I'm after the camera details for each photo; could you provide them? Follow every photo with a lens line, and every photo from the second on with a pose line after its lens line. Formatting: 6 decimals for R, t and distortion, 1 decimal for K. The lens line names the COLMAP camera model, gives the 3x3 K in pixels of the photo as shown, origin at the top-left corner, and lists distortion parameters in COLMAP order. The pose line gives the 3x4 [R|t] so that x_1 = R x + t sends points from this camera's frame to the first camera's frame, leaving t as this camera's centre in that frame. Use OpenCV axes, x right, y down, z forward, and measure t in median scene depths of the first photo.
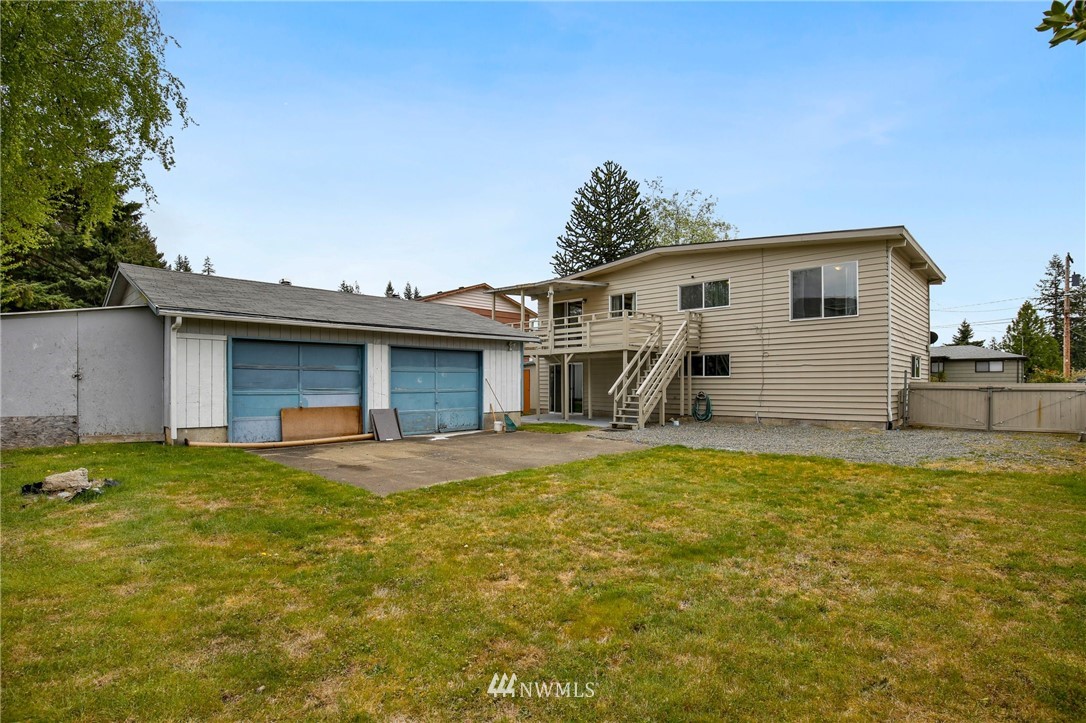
lens RADIAL K [[520.7, 0, 543.5], [0, 520.7, 375.7], [0, 0, 1]] dist [-0.001113, -0.000317]
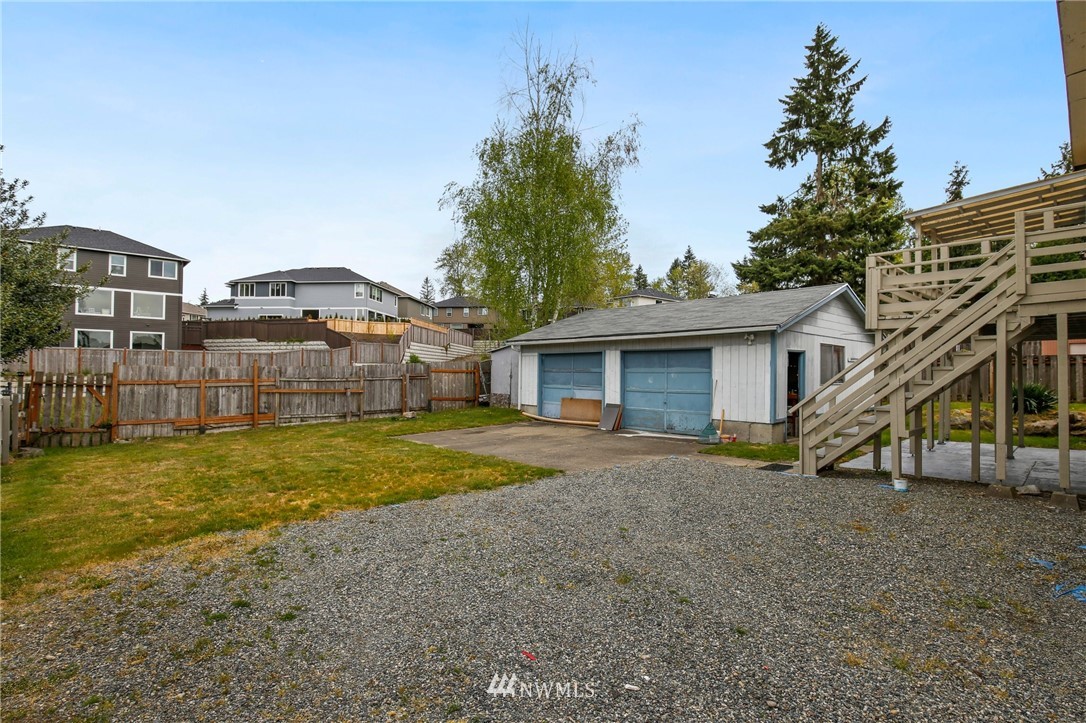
lens RADIAL K [[520.7, 0, 543.5], [0, 520.7, 375.7], [0, 0, 1]] dist [-0.001113, -0.000317]
pose [[-0.068126, 0.007688, -0.997647, 0.850620], [0.008650, 0.999937, 0.007115, -0.011062], [0.997639, -0.008145, -0.068188, 0.863056]]
